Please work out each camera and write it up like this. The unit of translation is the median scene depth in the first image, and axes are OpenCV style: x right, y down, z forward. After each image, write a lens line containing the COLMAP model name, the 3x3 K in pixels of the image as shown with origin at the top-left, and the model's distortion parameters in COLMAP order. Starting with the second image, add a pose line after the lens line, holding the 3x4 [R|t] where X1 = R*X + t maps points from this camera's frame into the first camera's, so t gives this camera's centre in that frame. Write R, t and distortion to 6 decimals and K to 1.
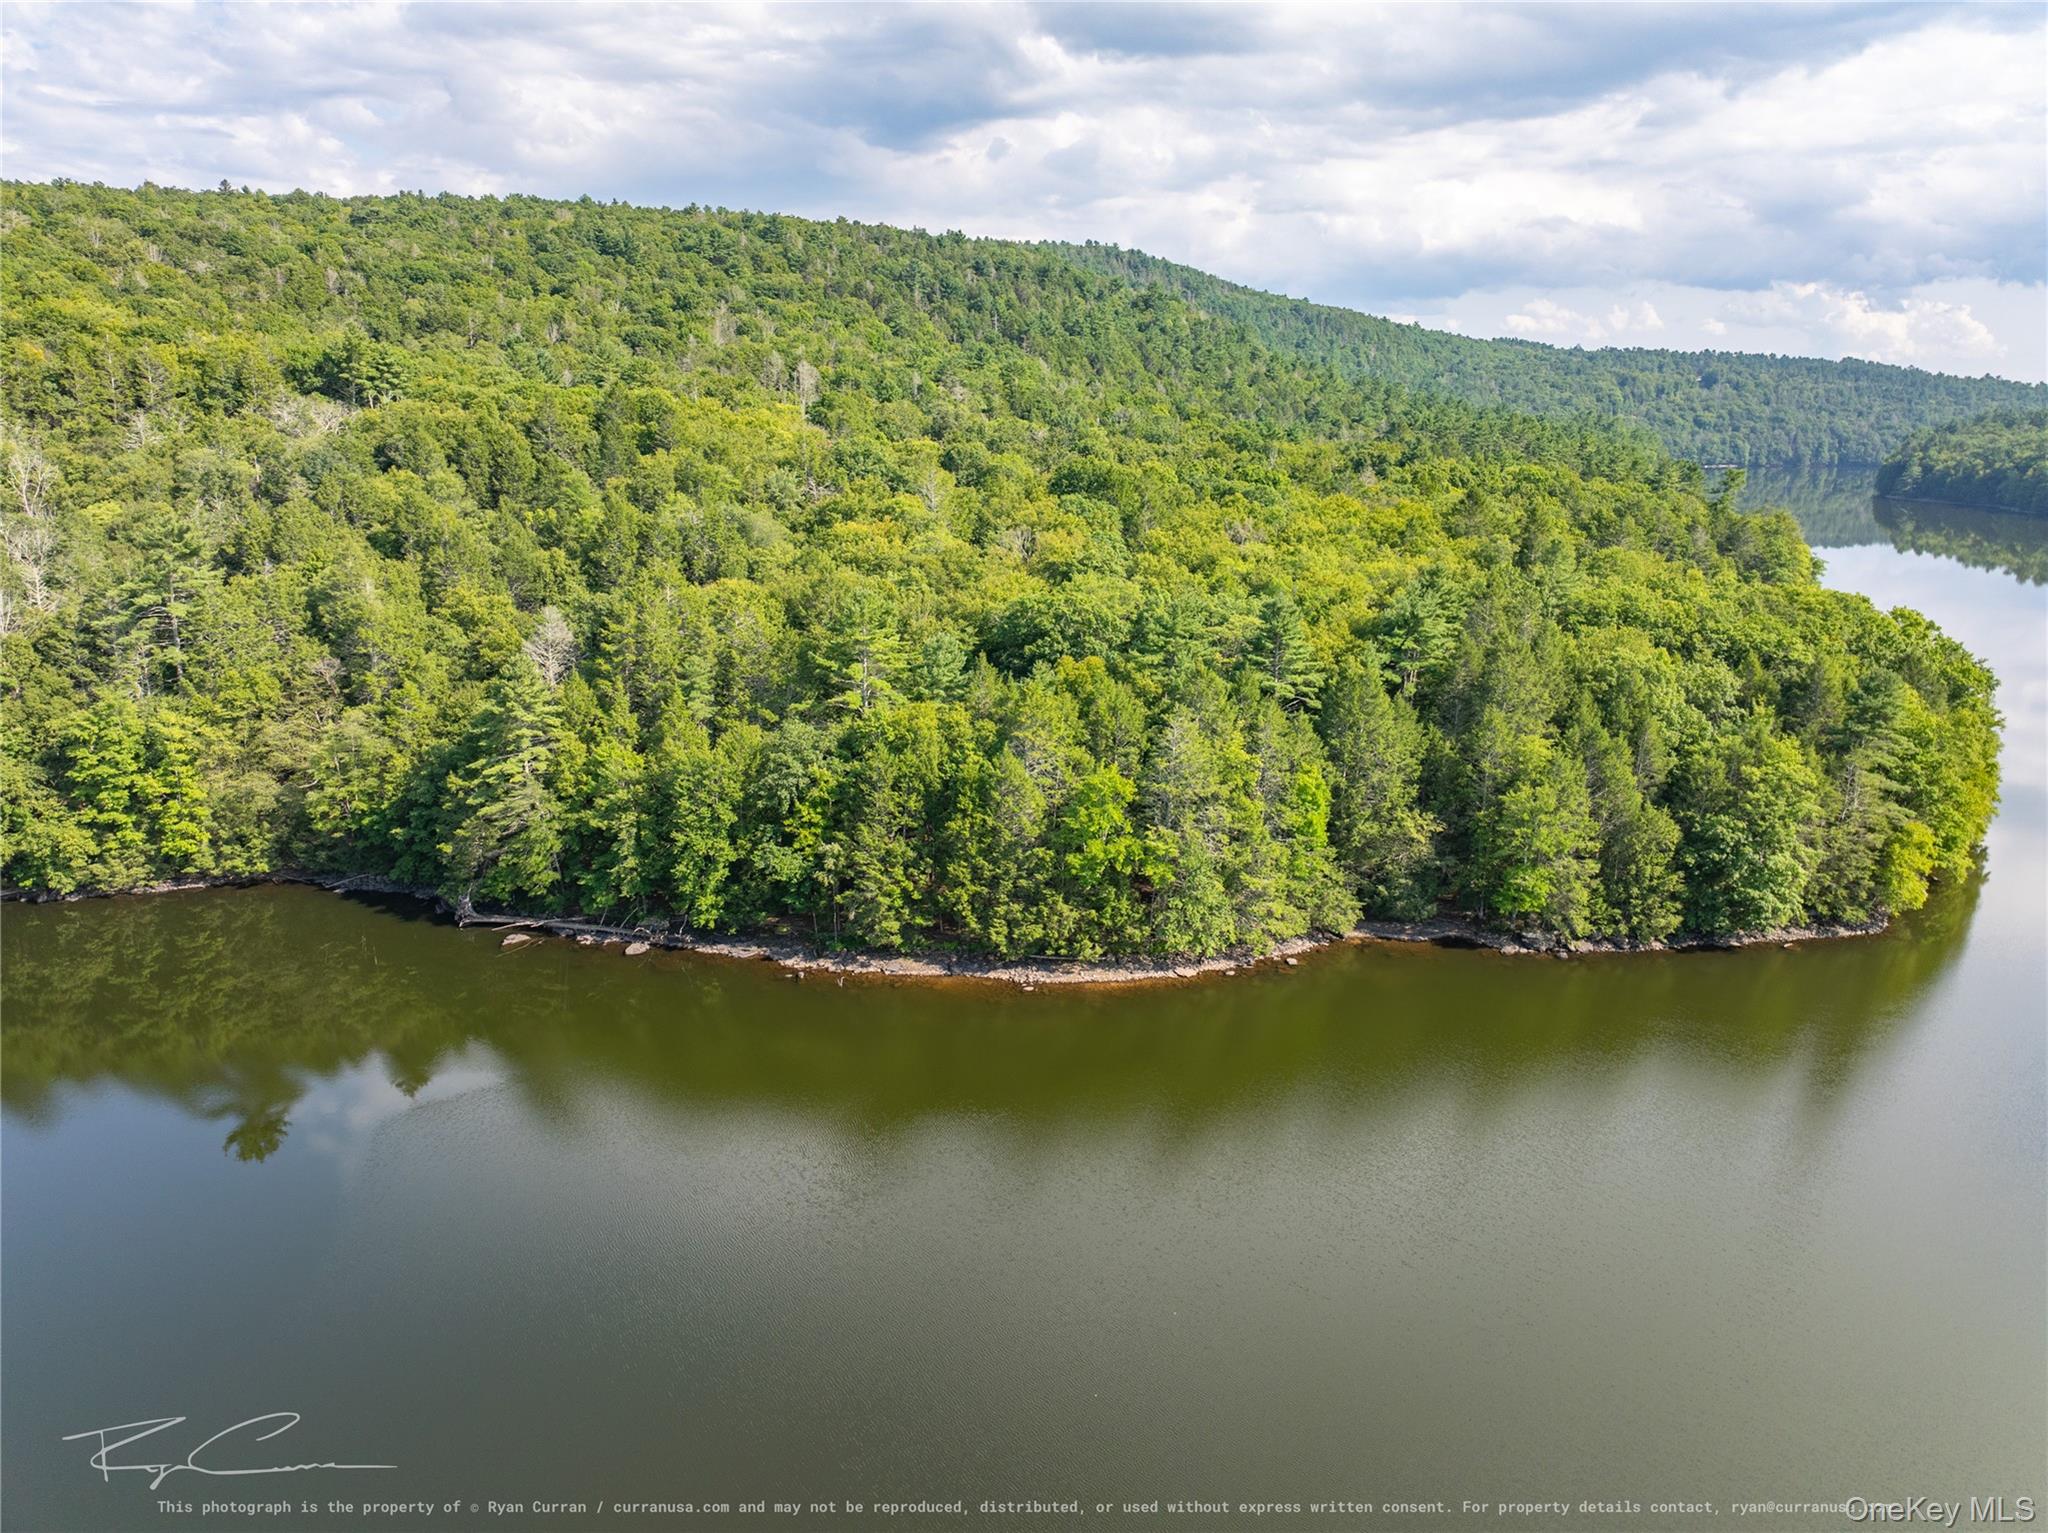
lens RADIAL K [[1448.6, 0, 1019.7], [0, 1448.6, 749.7], [0, 0, 1]] dist [-0.049898, 0.018775]
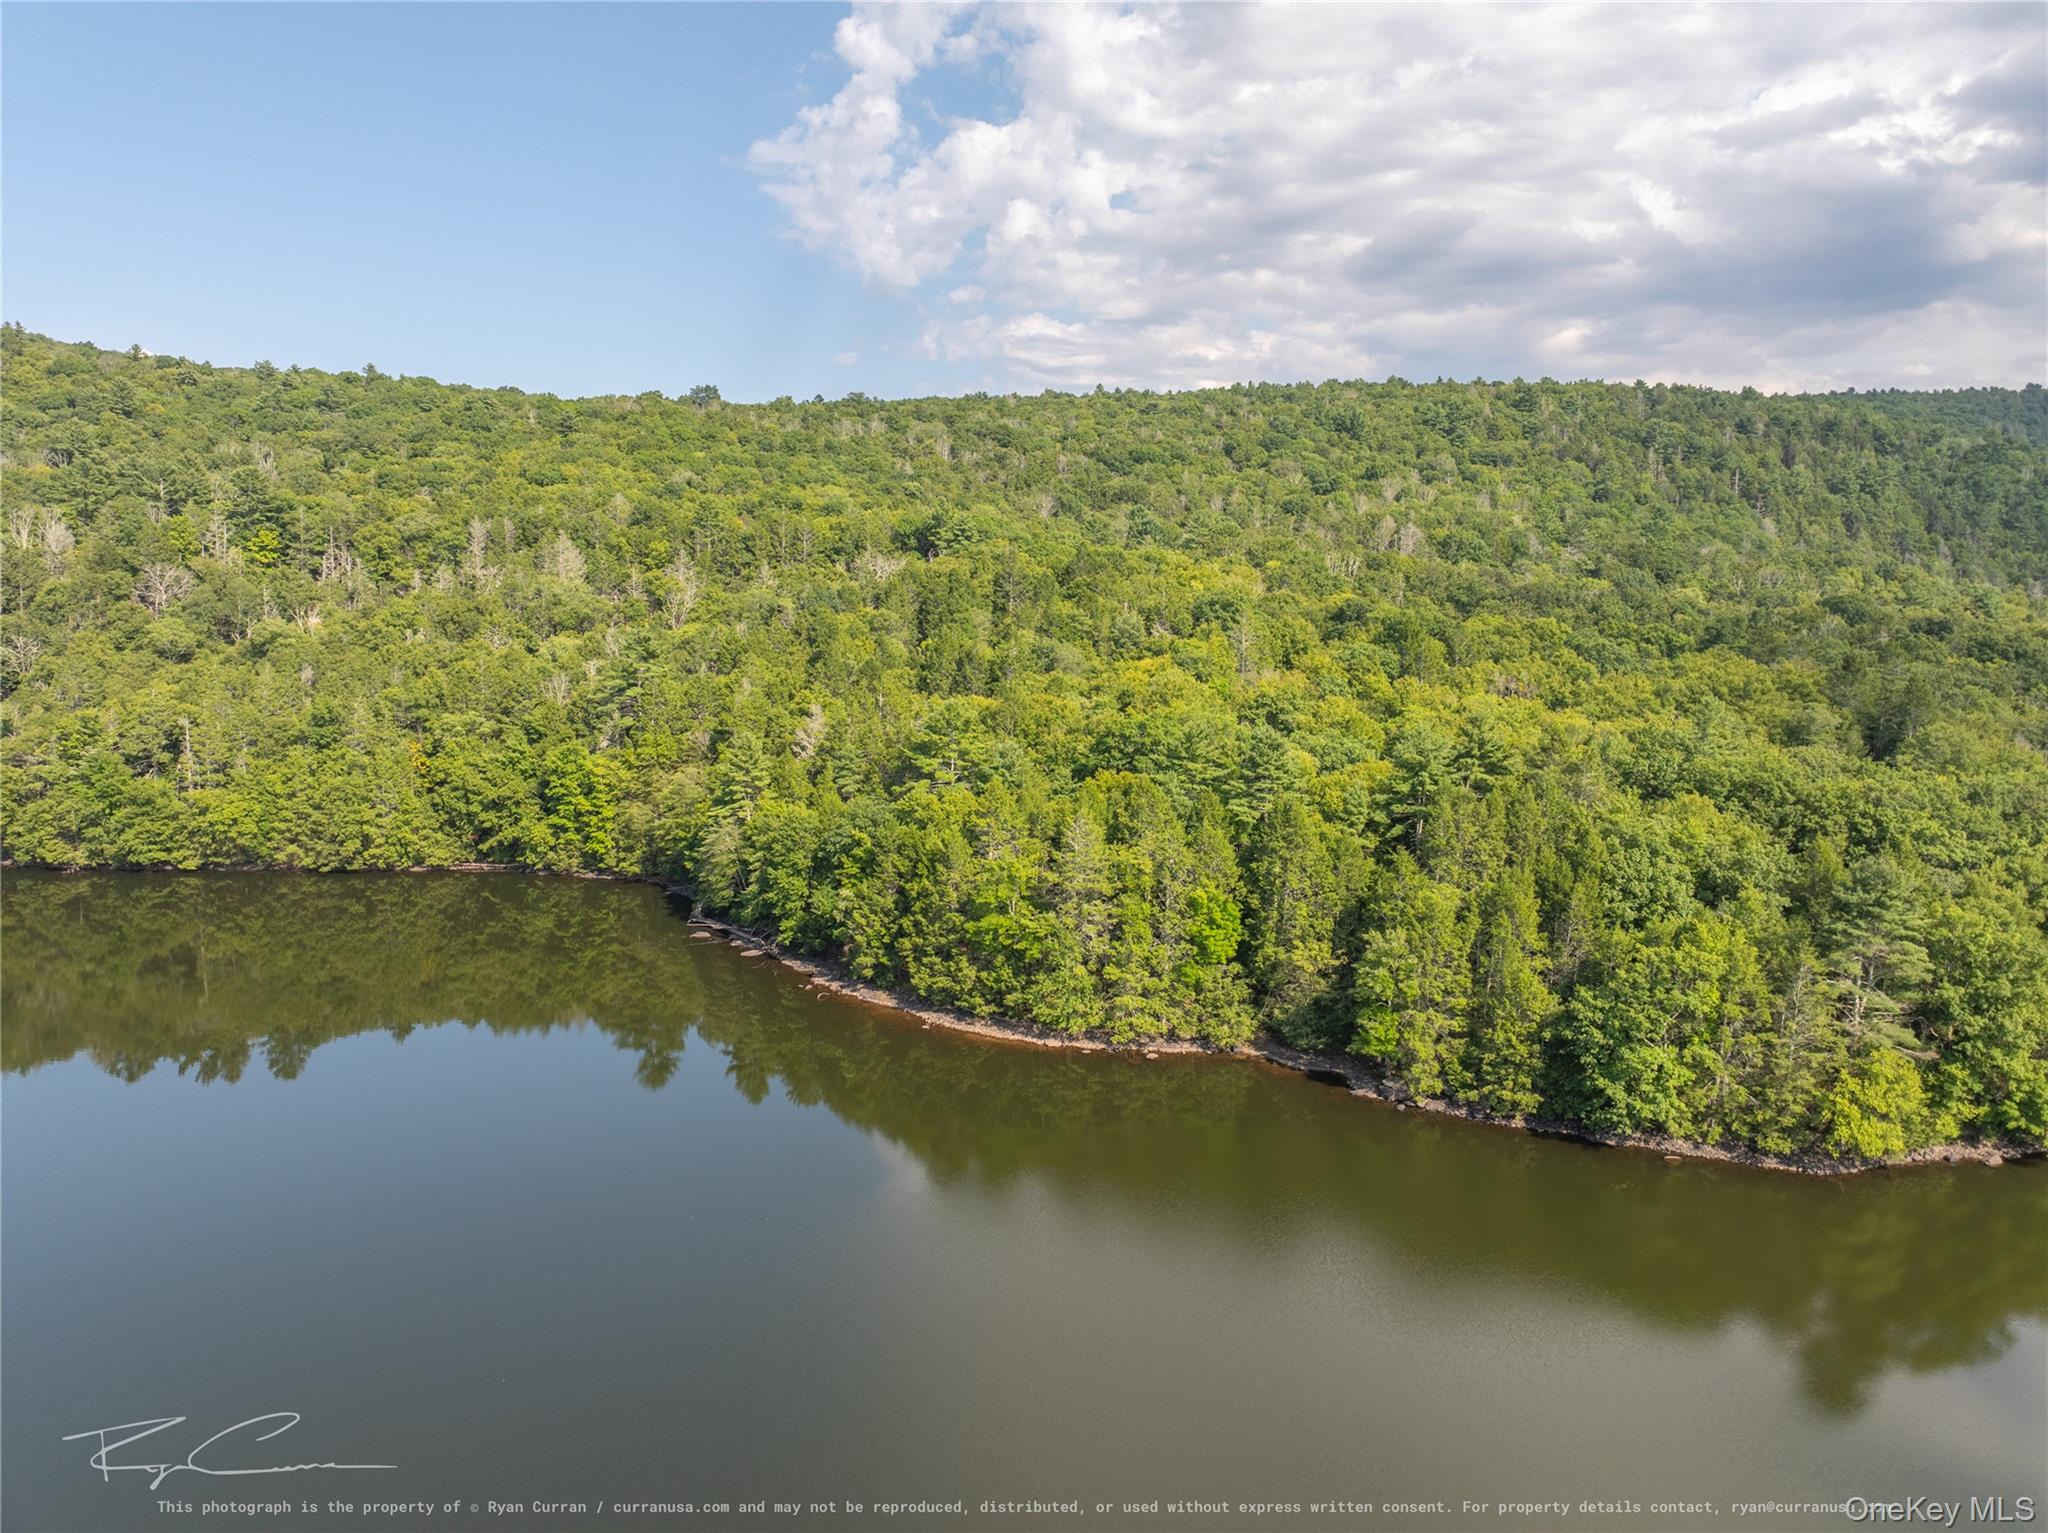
lens RADIAL K [[1448.6, 0, 1025.4], [0, 1448.6, 728.5], [0, 0, 1]] dist [-0.049898, 0.018775]
pose [[0.806001, 0.065573, -0.588271, 0.653253], [-0.139187, 0.986973, -0.080688, 0.004149], [0.575317, 0.146914, 0.804629, 0.034244]]
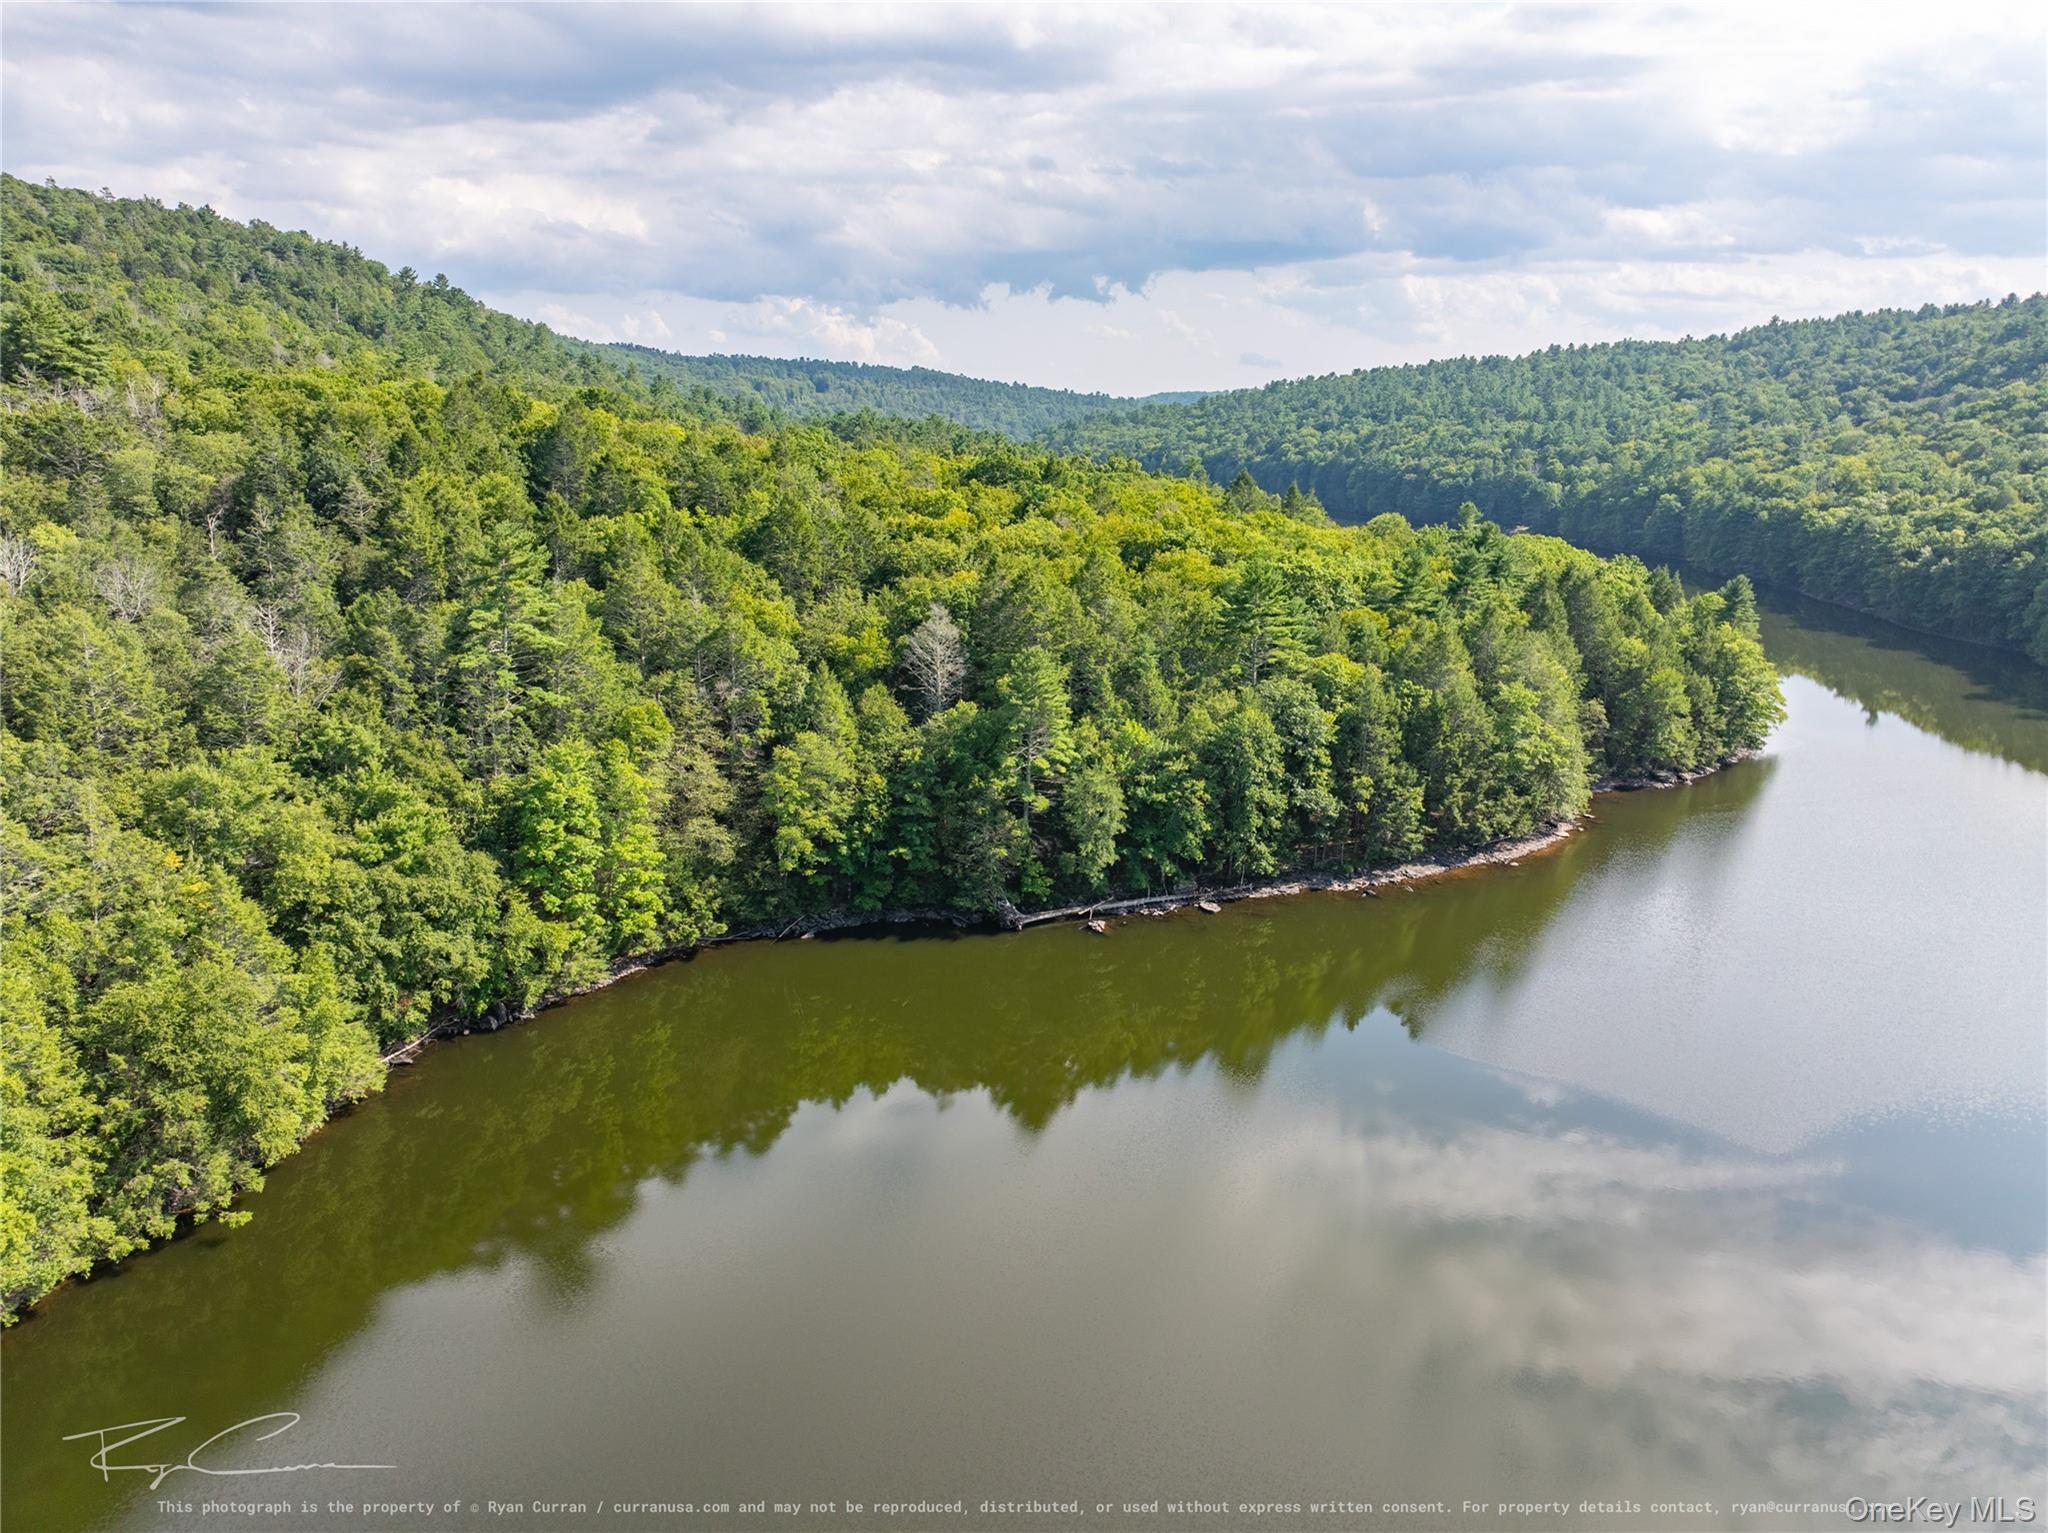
lens RADIAL K [[1448.6, 0, 1030.4], [0, 1448.6, 778.3], [0, 0, 1]] dist [-0.049898, 0.018775]
pose [[0.797413, -0.143101, 0.586221, -0.897693], [0.134123, 0.989205, 0.059030, -0.033087], [-0.588340, 0.031554, 0.807998, 0.197392]]
